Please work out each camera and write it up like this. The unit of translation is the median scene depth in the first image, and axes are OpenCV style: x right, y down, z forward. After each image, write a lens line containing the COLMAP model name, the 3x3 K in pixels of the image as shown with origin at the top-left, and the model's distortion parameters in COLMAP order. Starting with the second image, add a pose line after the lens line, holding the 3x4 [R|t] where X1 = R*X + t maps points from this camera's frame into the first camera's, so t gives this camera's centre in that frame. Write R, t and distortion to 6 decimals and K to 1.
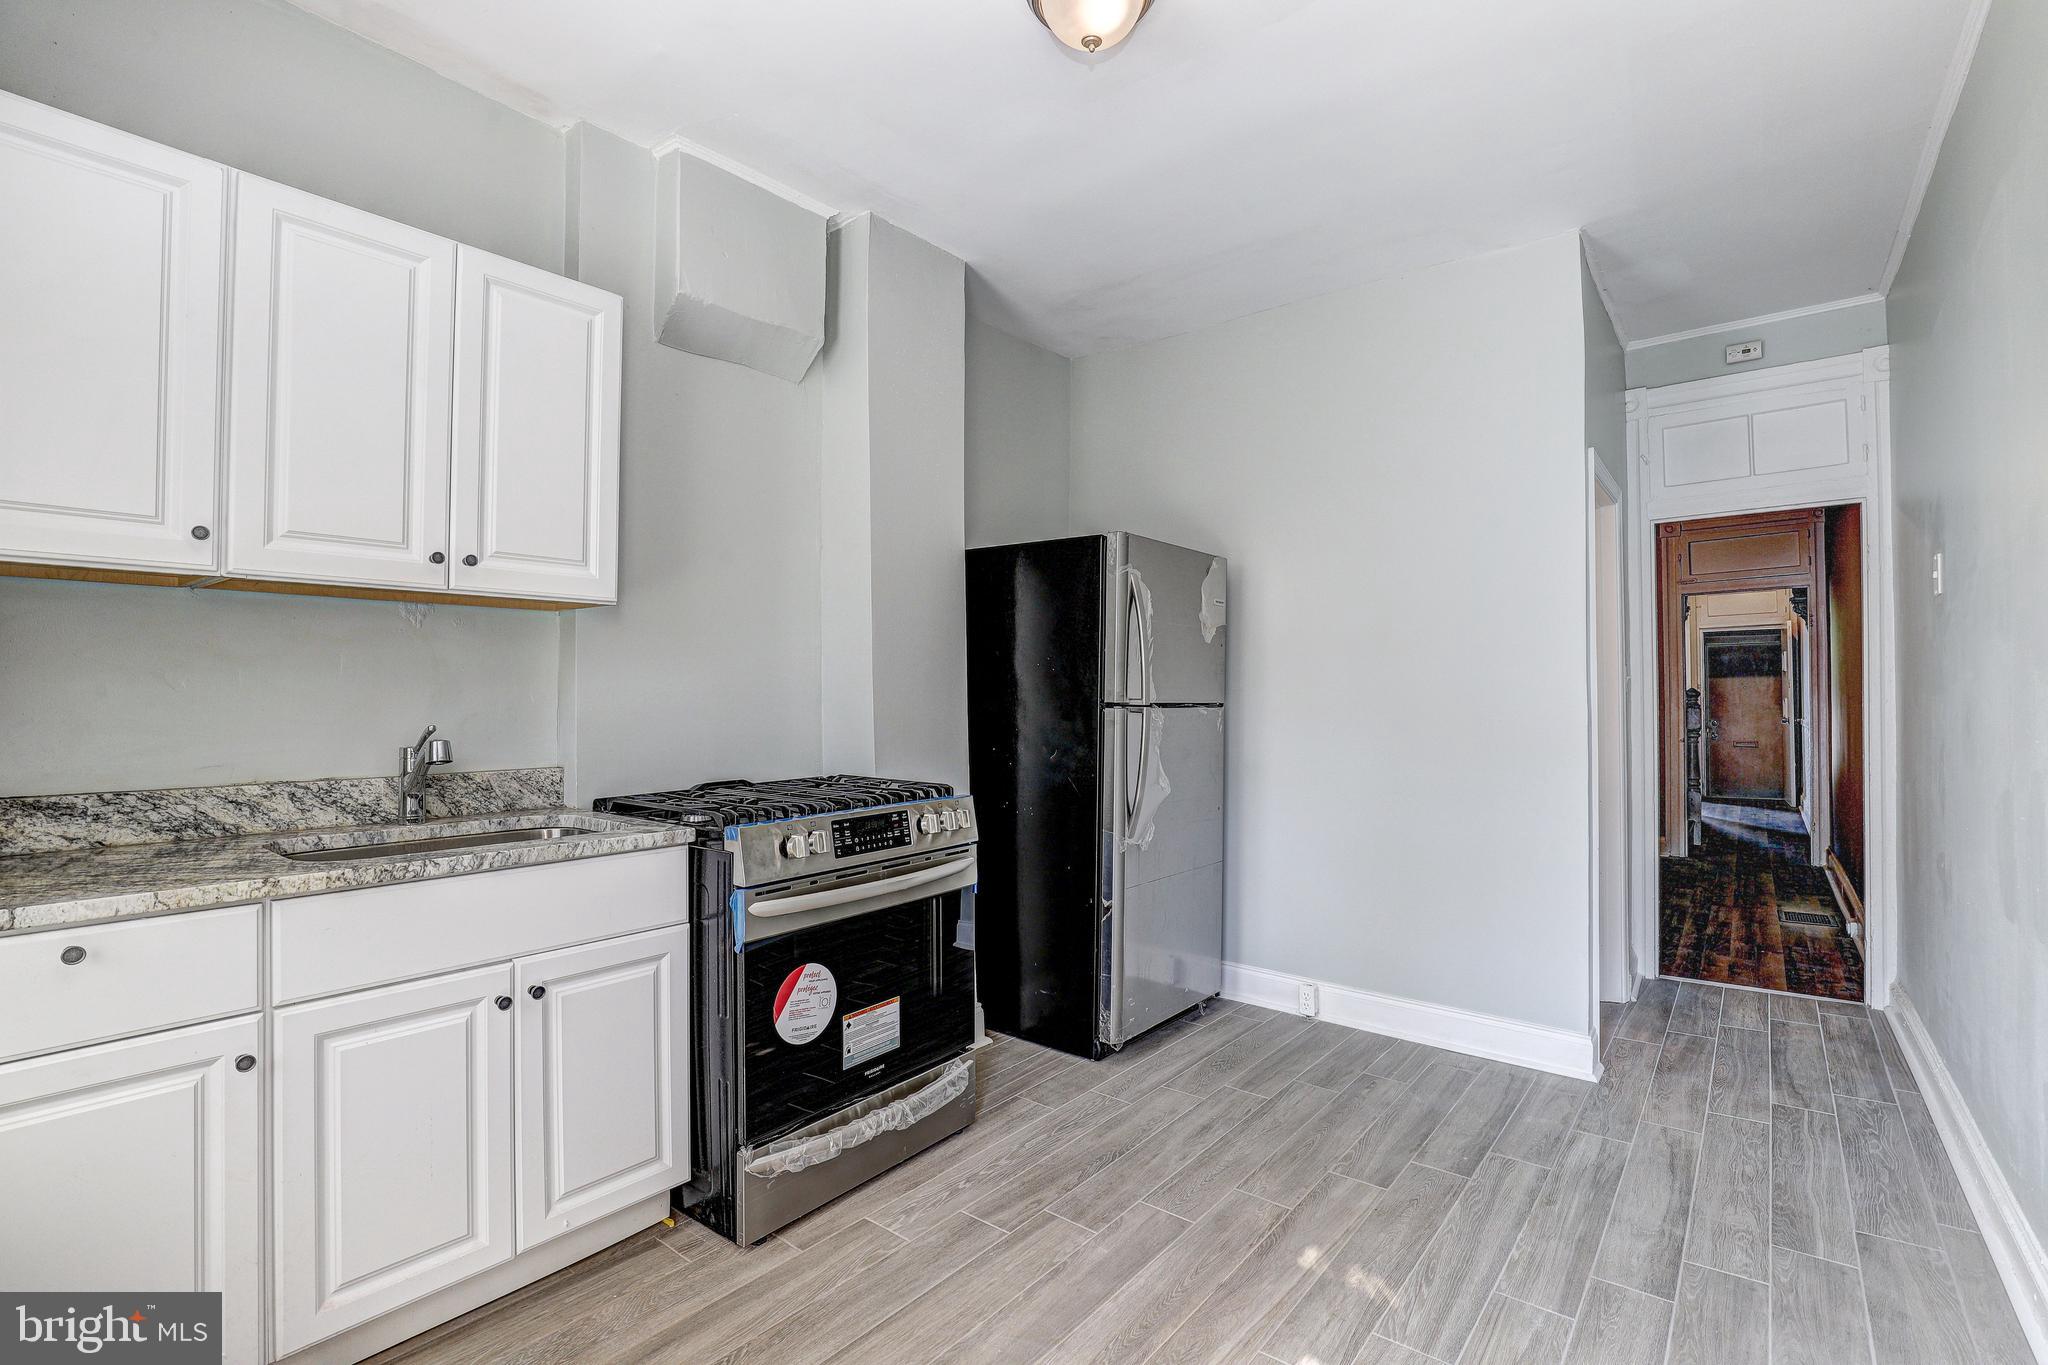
lens RADIAL K [[949.2, 0, 1032.6], [0, 949.2, 688.6], [0, 0, 1]] dist [-0.025047, 0.002778]
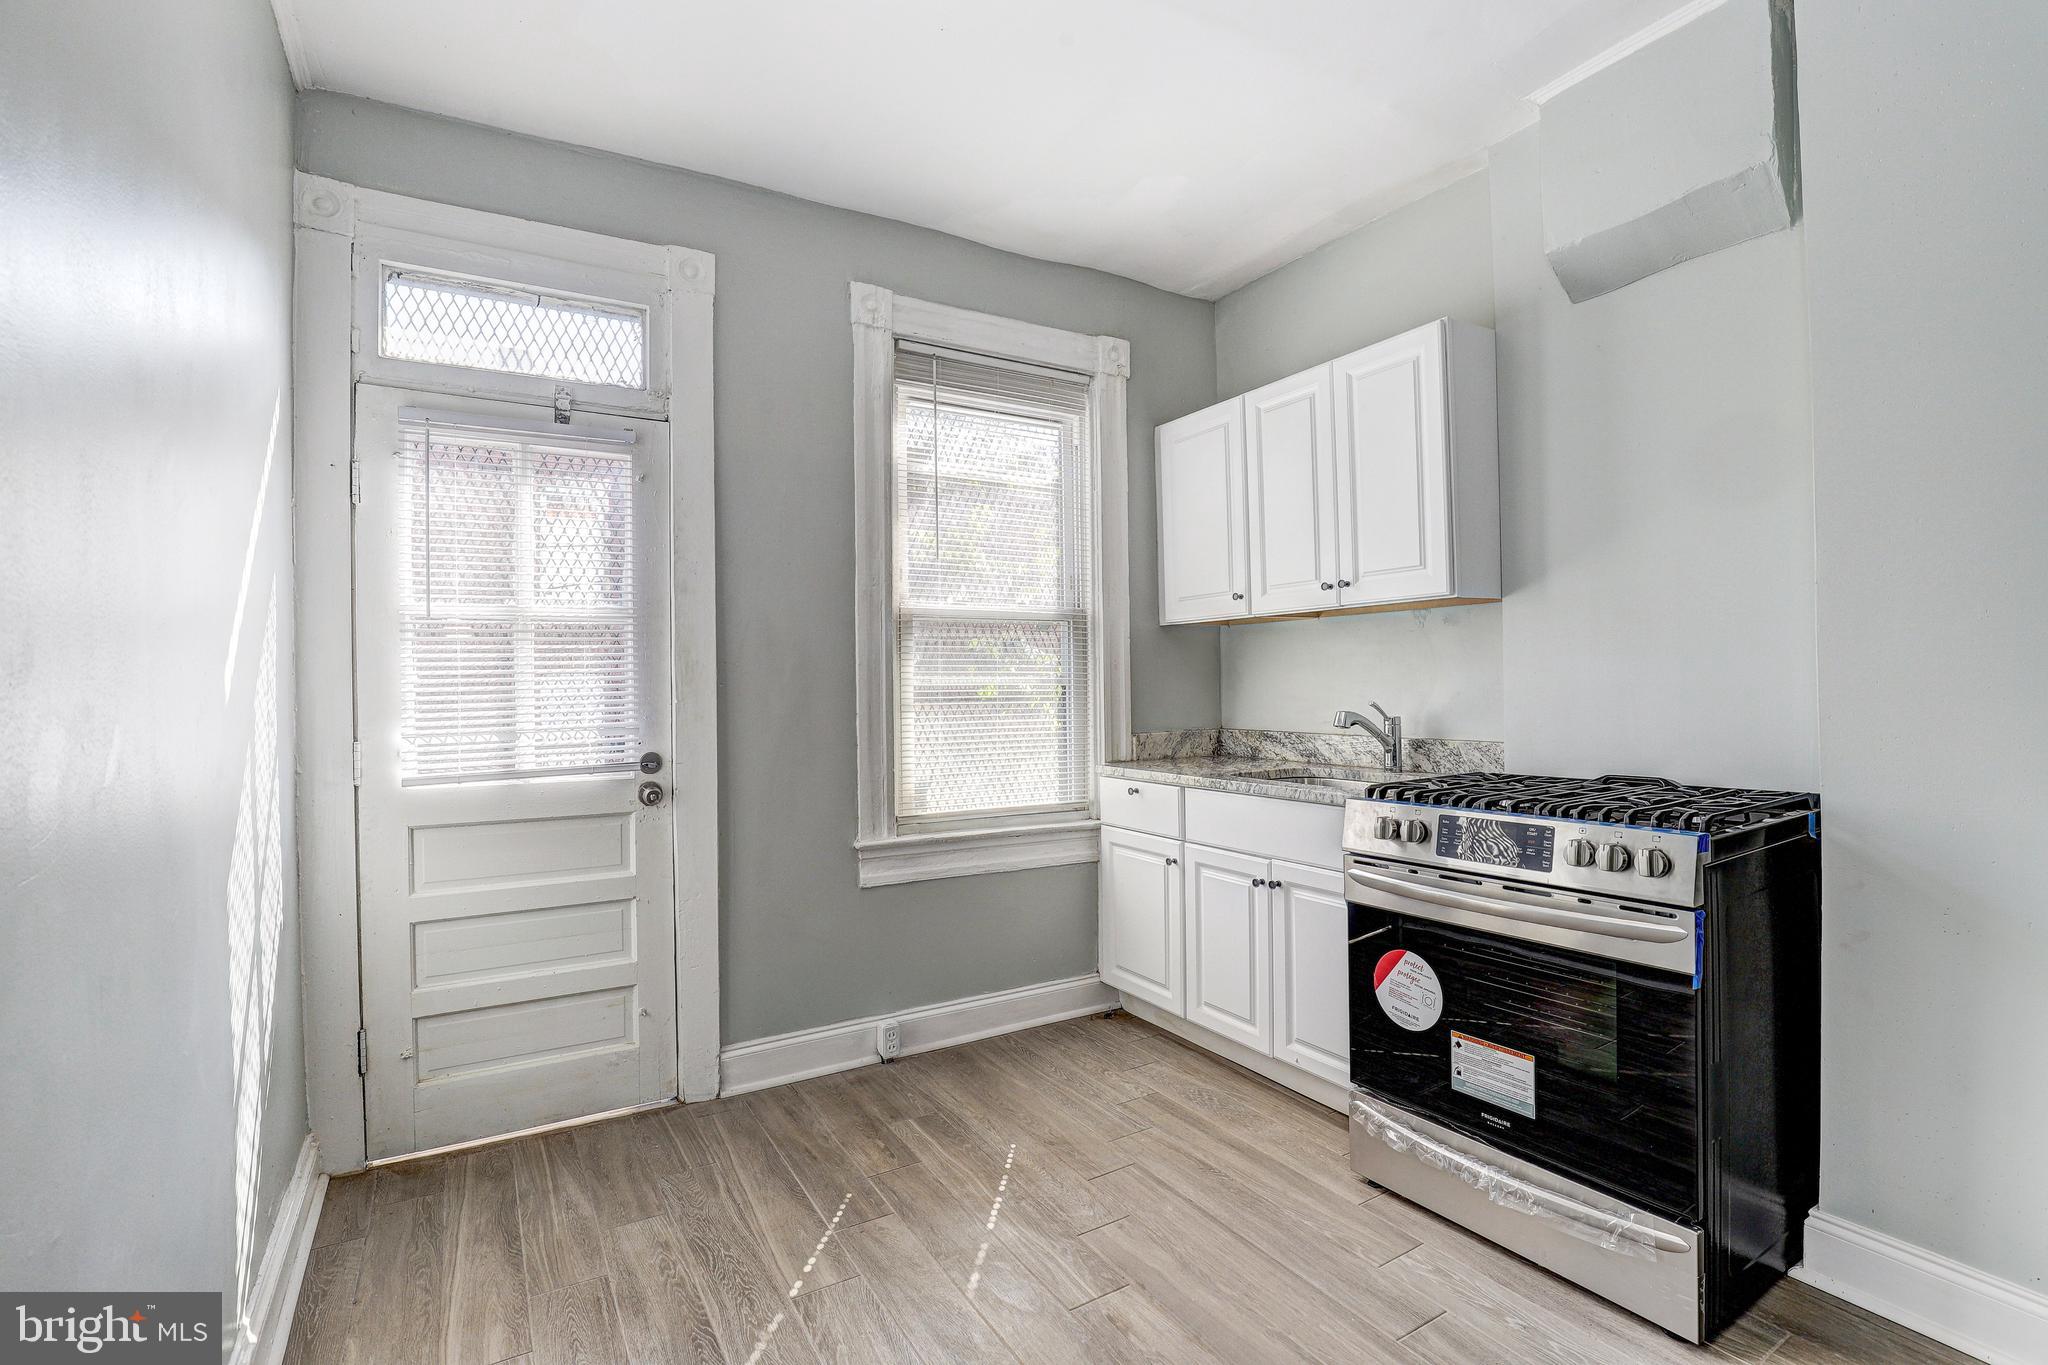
lens RADIAL K [[949.2, 0, 1027.6], [0, 949.2, 690.1], [0, 0, 1]] dist [-0.025047, 0.002778]
pose [[-0.351131, 0.014571, -0.936213, 0.823697], [0.024507, 0.999679, 0.006367, 0.001239], [0.936005, -0.020708, -0.351376, 0.978295]]
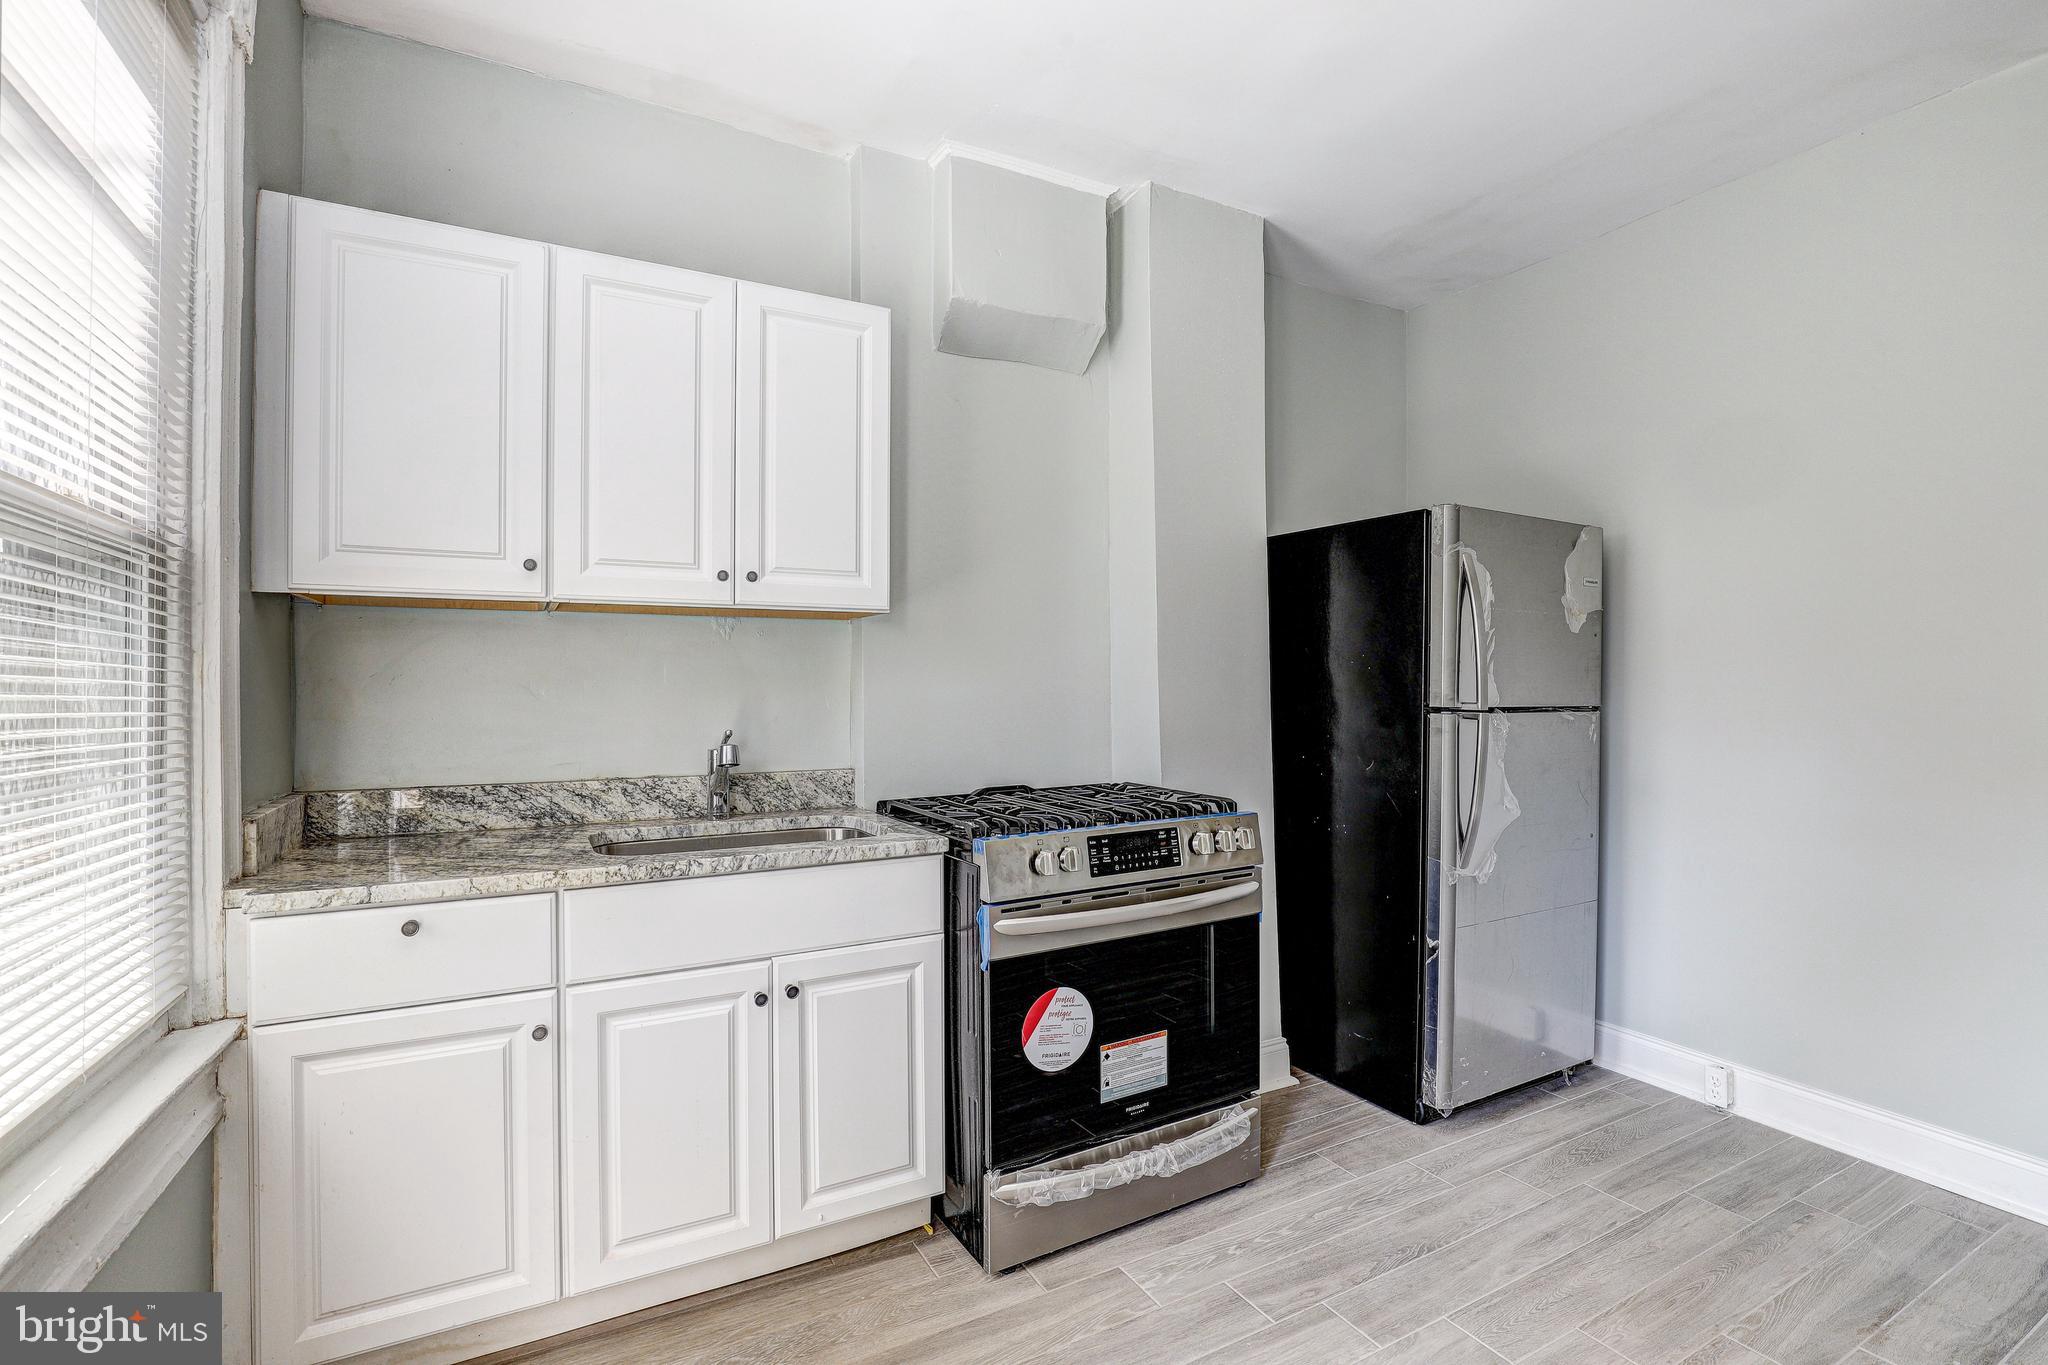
lens RADIAL K [[949.2, 0, 1030.2], [0, 949.2, 687.5], [0, 0, 1]] dist [-0.025047, 0.002778]
pose [[0.925351, -0.002665, -0.379102, 0.094025], [0.005563, 0.999963, 0.006549, -0.014810], [0.379070, -0.008170, 0.925332, 0.115892]]
